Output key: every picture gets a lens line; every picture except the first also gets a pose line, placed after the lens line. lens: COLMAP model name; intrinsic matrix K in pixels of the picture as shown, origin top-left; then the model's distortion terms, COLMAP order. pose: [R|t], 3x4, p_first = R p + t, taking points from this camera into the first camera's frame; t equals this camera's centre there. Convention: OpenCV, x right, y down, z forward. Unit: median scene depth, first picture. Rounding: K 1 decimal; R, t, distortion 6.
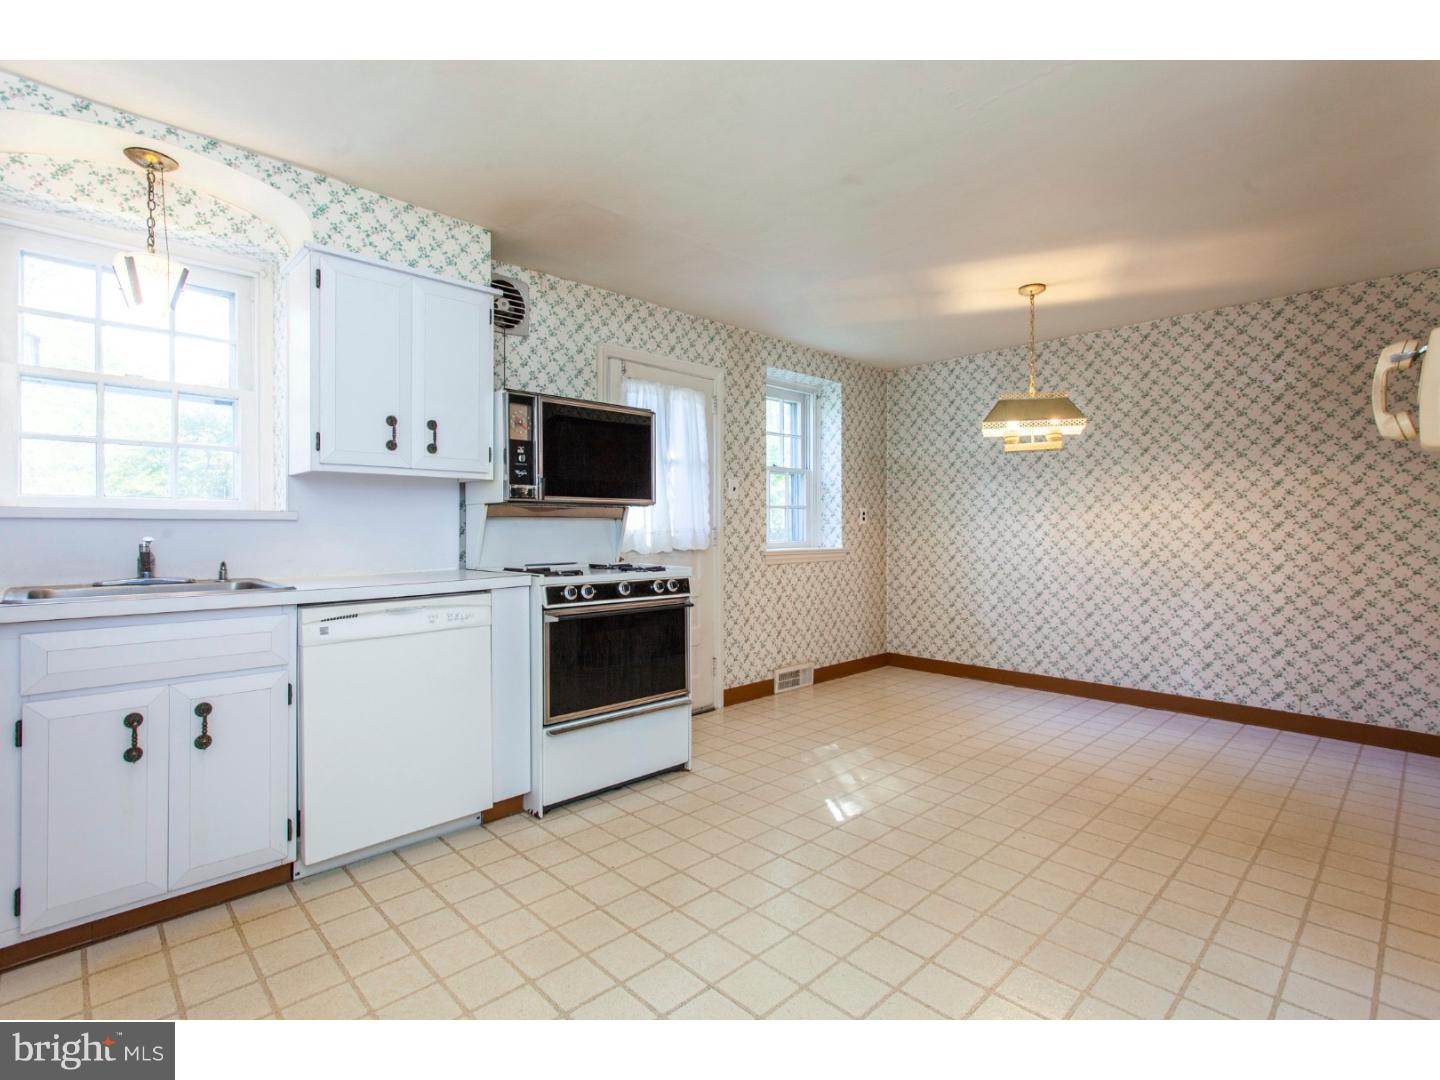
lens RADIAL K [[698.5, 0, 702.6], [0, 698.5, 519.1], [0, 0, 1]] dist [0.004297, 0.000151]
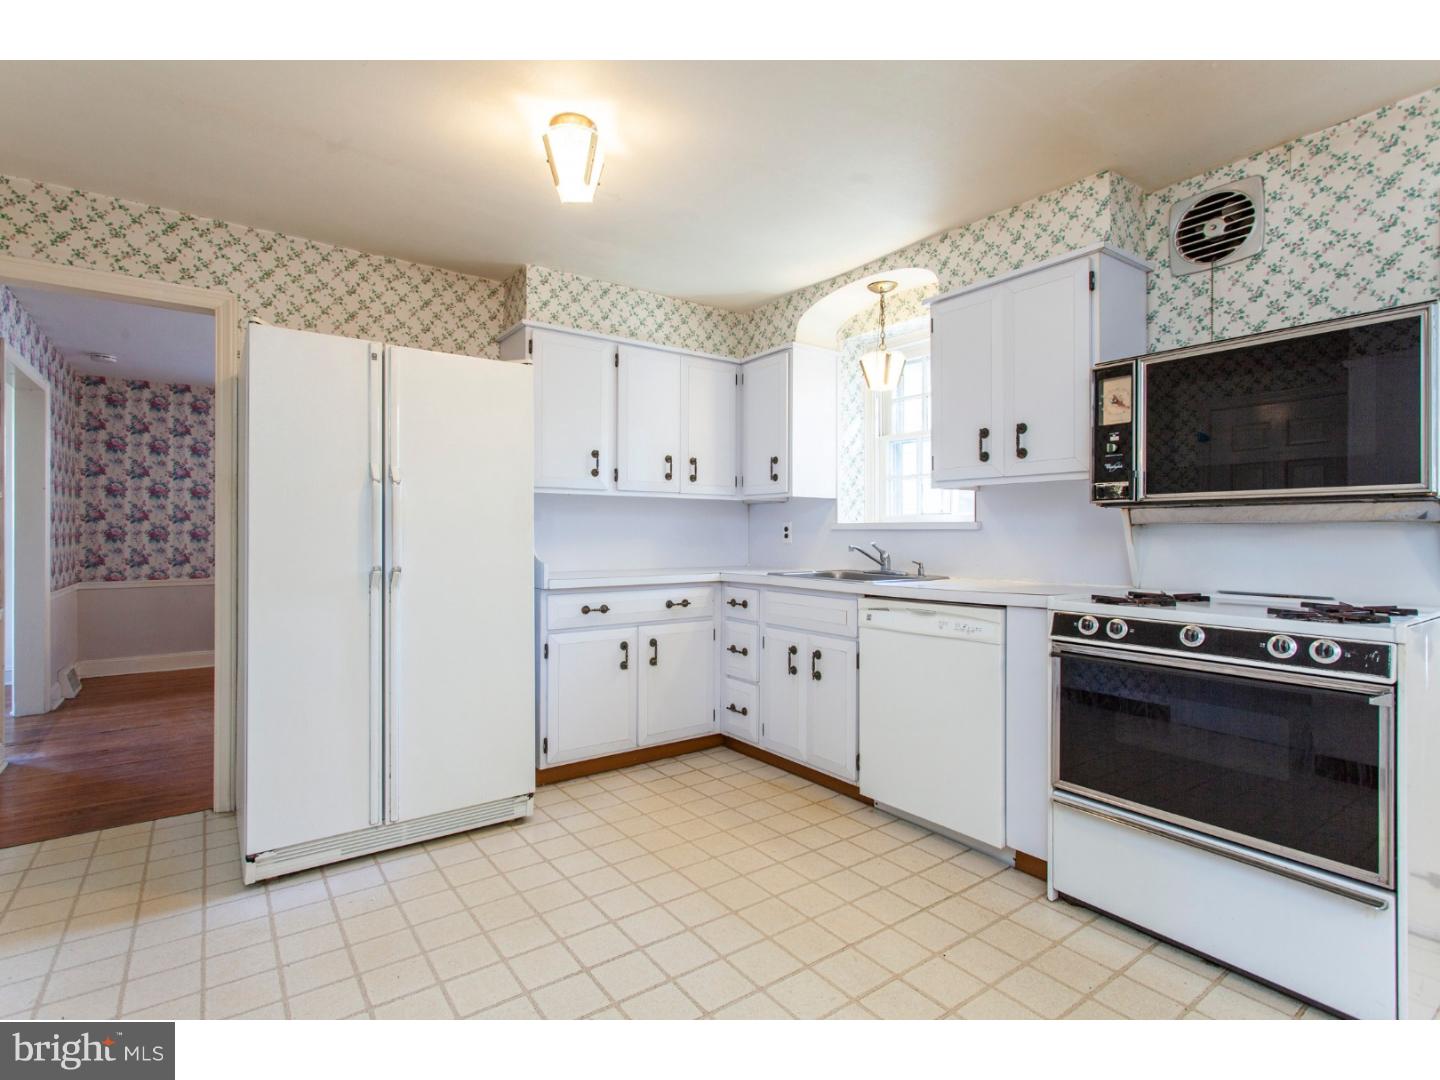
lens RADIAL K [[698.5, 0, 721.2], [0, 698.5, 529.4], [0, 0, 1]] dist [0.004297, 0.000151]
pose [[-0.130352, -0.008552, -0.991431, 0.604323], [0.005800, 0.999939, -0.009388, 0.008376], [0.991451, -0.006974, -0.130295, 0.720690]]
